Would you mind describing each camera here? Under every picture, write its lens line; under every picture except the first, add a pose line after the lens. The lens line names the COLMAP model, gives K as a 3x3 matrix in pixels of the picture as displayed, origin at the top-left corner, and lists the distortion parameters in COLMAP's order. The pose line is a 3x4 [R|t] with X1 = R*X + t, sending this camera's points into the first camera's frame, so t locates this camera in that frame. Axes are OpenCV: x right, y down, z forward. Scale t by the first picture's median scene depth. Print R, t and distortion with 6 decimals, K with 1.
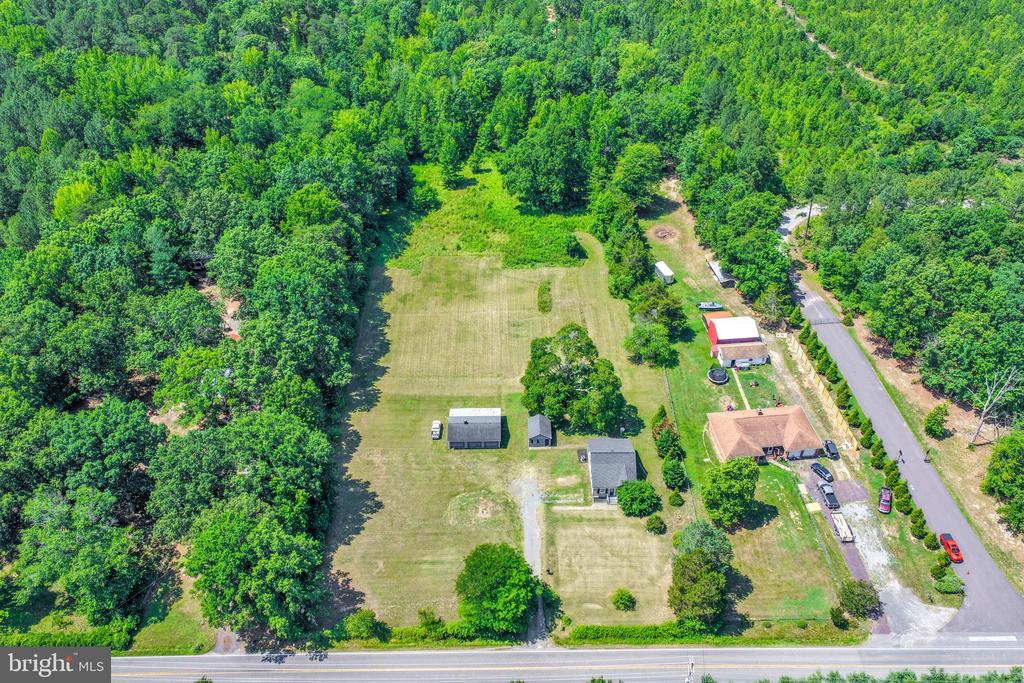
lens RADIAL K [[851.2, 0, 510.4], [0, 851.2, 347.2], [0, 0, 1]] dist [-0.010759, 0.030982]
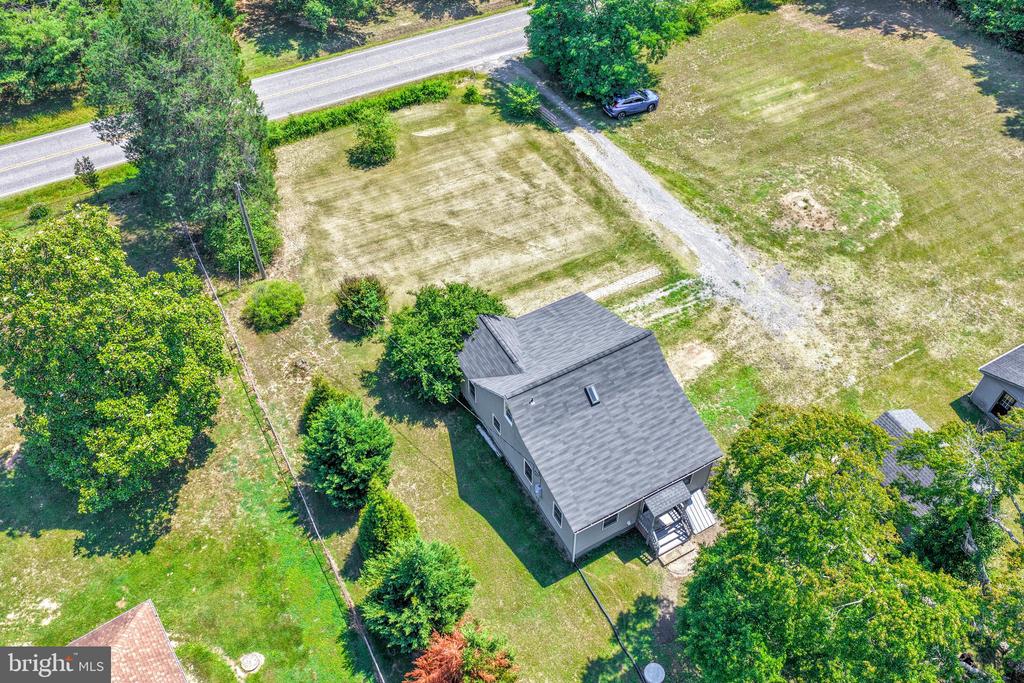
lens RADIAL K [[851.2, 0, 510.4], [0, 851.2, 347.2], [0, 0, 1]] dist [-0.010759, 0.030982]
pose [[-0.875260, 0.371834, -0.309289, 0.210901], [-0.292830, 0.101541, 0.950758, -0.112576], [0.384929, 0.922729, 0.020010, 0.954476]]
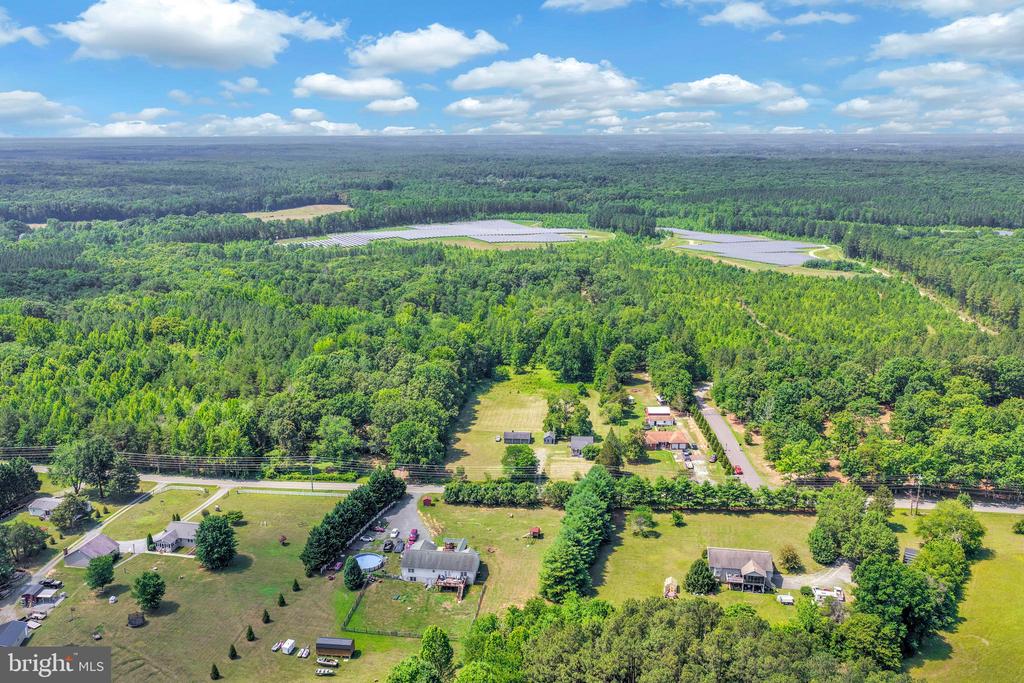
lens RADIAL K [[879.7, 0, 512.0], [0, 879.7, 341.5], [0, 0, 1]] dist [-0.003368, -0.003479]
pose [[0.994234, 0.026687, -0.103862, 0.161871], [-0.068118, 0.905203, -0.419485, 0.798116], [0.082822, 0.424141, 0.901801, -1.003962]]
